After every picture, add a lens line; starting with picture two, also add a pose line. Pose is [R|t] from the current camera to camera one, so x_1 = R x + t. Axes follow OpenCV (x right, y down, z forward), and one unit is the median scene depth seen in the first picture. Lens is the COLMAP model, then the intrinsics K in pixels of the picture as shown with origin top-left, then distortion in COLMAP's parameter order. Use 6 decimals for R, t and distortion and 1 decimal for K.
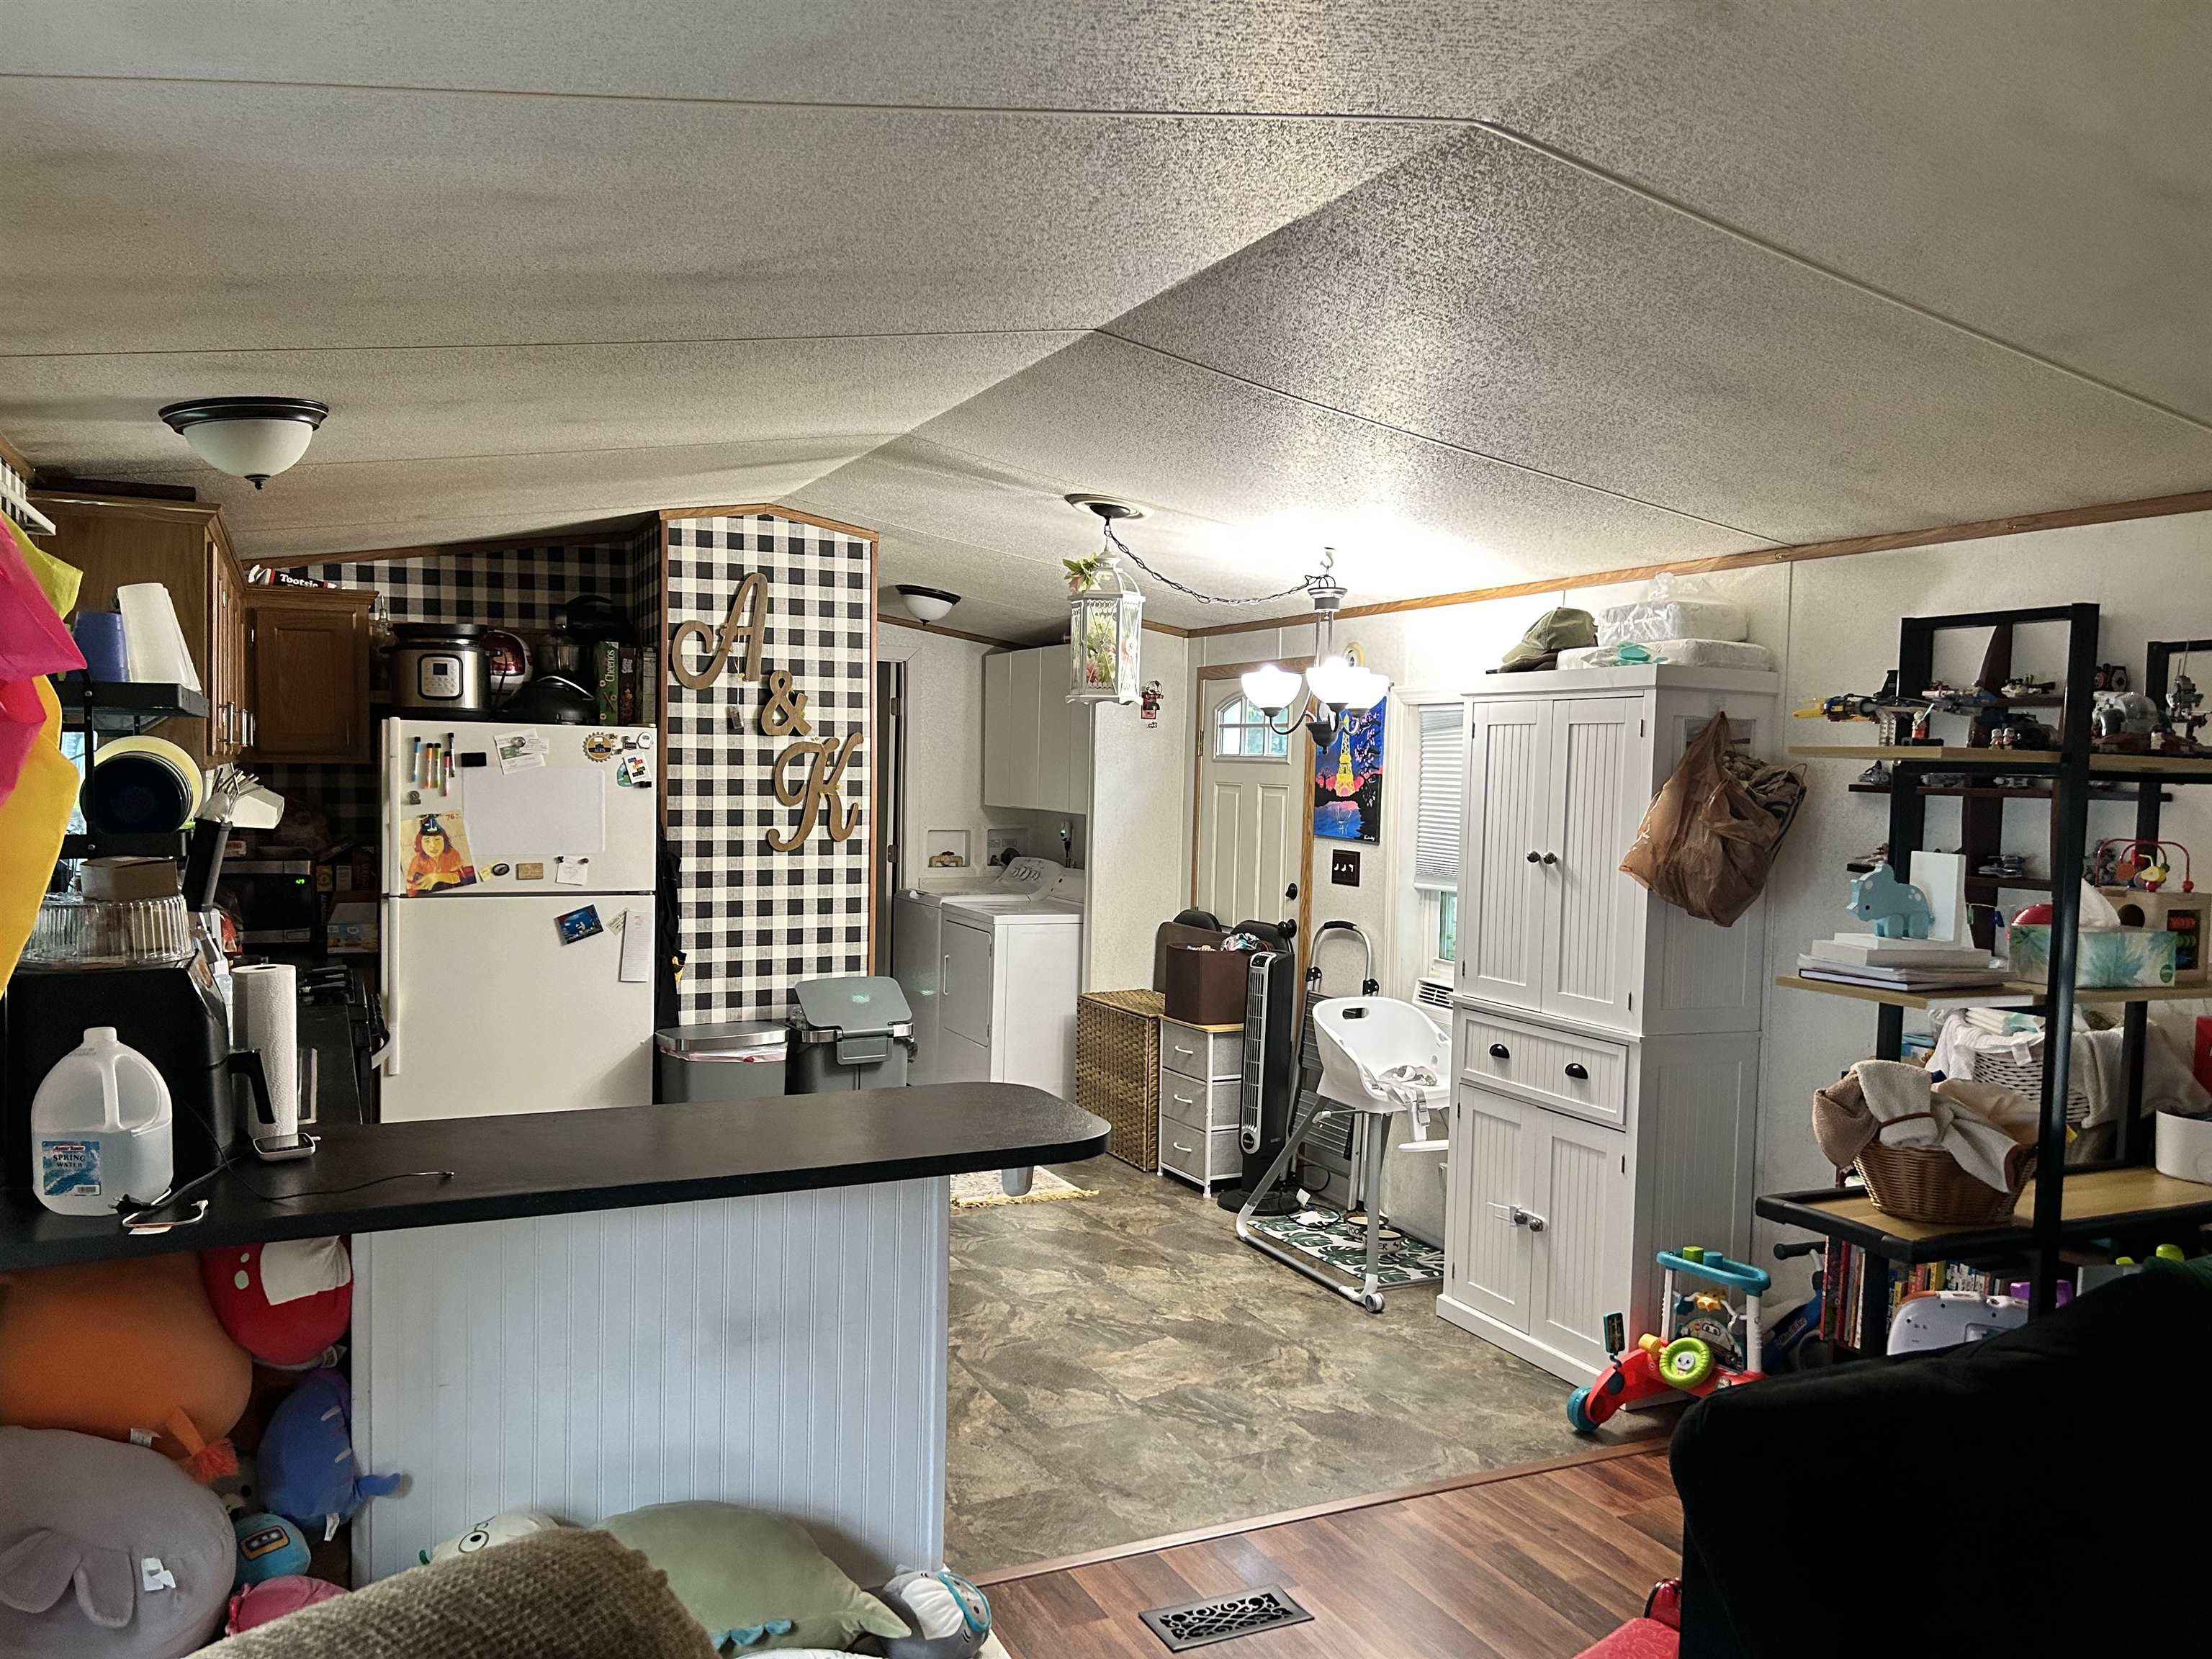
lens RADIAL K [[1654.5, 0, 1106.0], [0, 1654.5, 829.5], [0, 0, 1]] dist [0.052179, -0.060102]
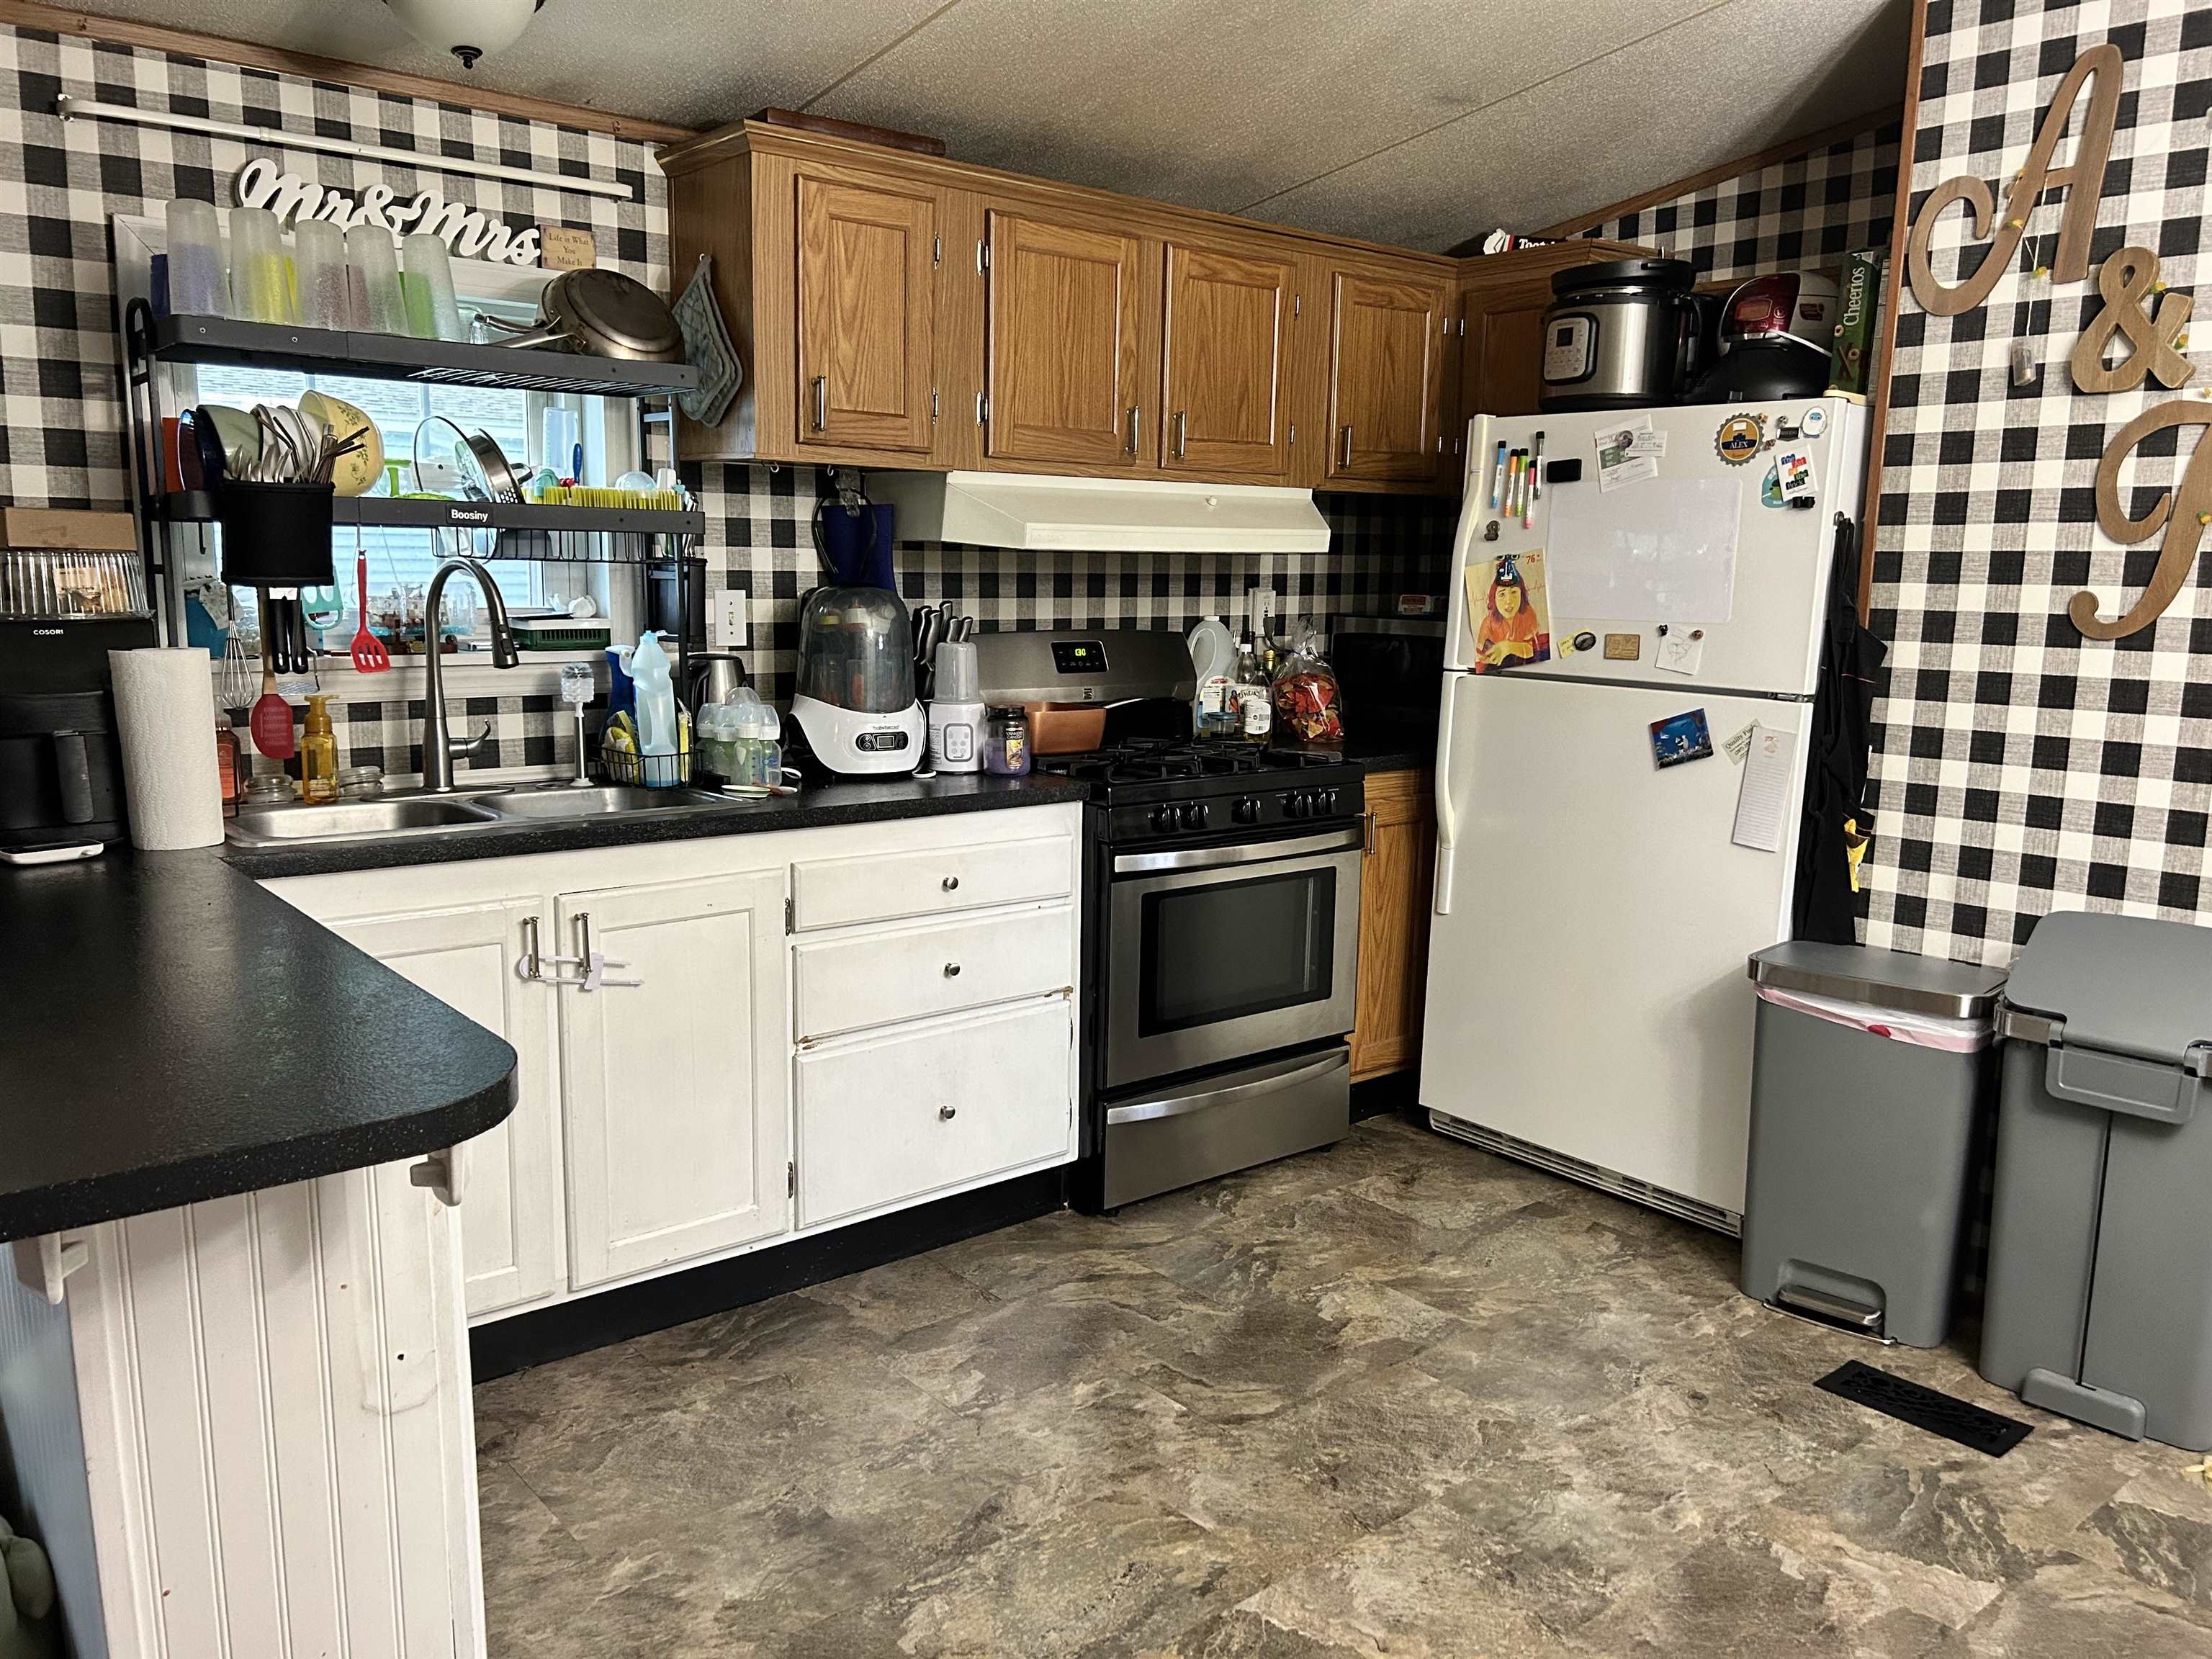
lens RADIAL K [[1654.5, 0, 1106.0], [0, 1654.5, 829.5], [0, 0, 1]] dist [0.052179, -0.060102]
pose [[0.246597, 0.144589, -0.958271, 0.211831], [-0.050421, 0.989383, 0.136308, 0.016545], [0.967806, 0.014704, 0.251269, 0.616007]]
